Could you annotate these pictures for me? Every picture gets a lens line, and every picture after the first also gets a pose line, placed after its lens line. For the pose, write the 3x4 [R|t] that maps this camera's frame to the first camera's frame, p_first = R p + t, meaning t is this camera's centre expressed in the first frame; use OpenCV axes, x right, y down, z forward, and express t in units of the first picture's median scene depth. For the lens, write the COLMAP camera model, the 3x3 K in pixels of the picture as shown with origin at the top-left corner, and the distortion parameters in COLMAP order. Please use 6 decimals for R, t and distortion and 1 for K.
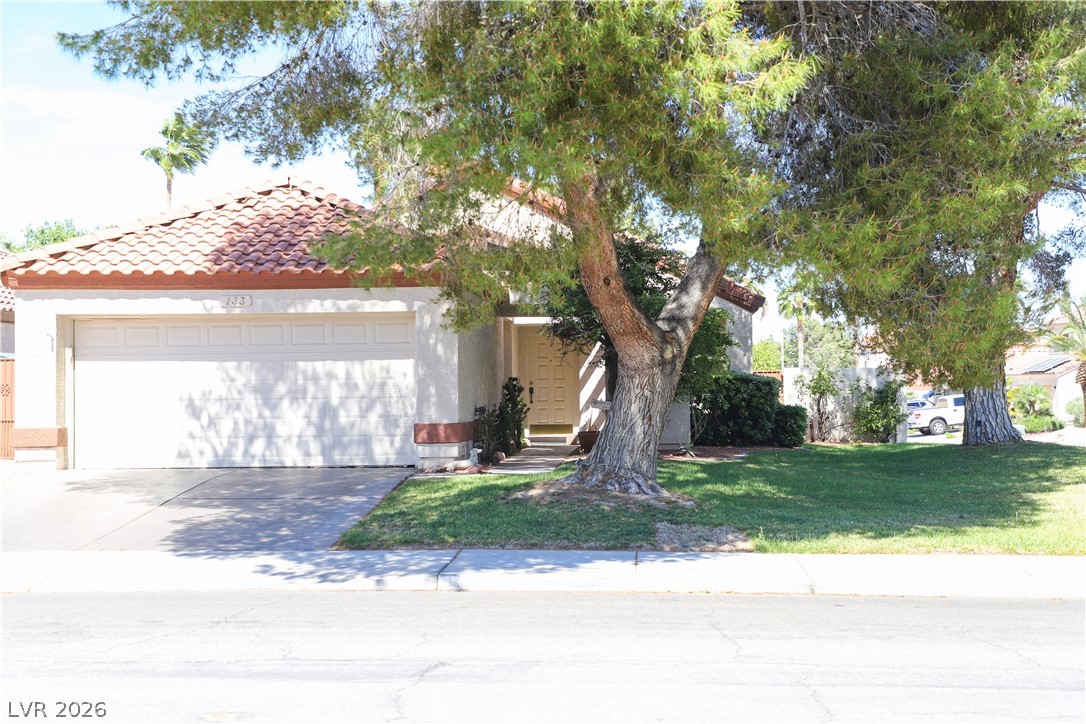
lens RADIAL K [[1492.8, 0, 543.0], [0, 1492.8, 362.0], [0, 0, 1]] dist [0.105087, 0.026633]
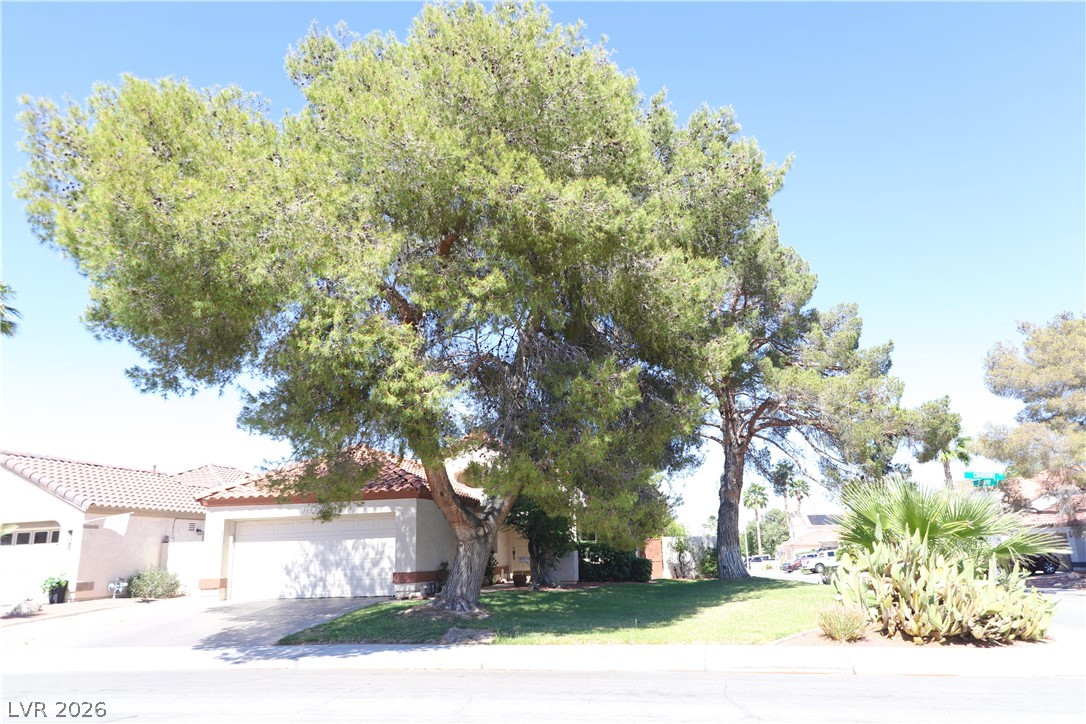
lens RADIAL K [[755.6, 0, 543.0], [0, 755.6, 362.0], [0, 0, 1]] dist [0.022388, 0.003110]
pose [[0.992346, -0.047842, -0.113846, 0.223698], [0.020994, 0.973843, -0.226250, 0.002417], [0.121692, 0.222128, 0.967393, 0.034212]]
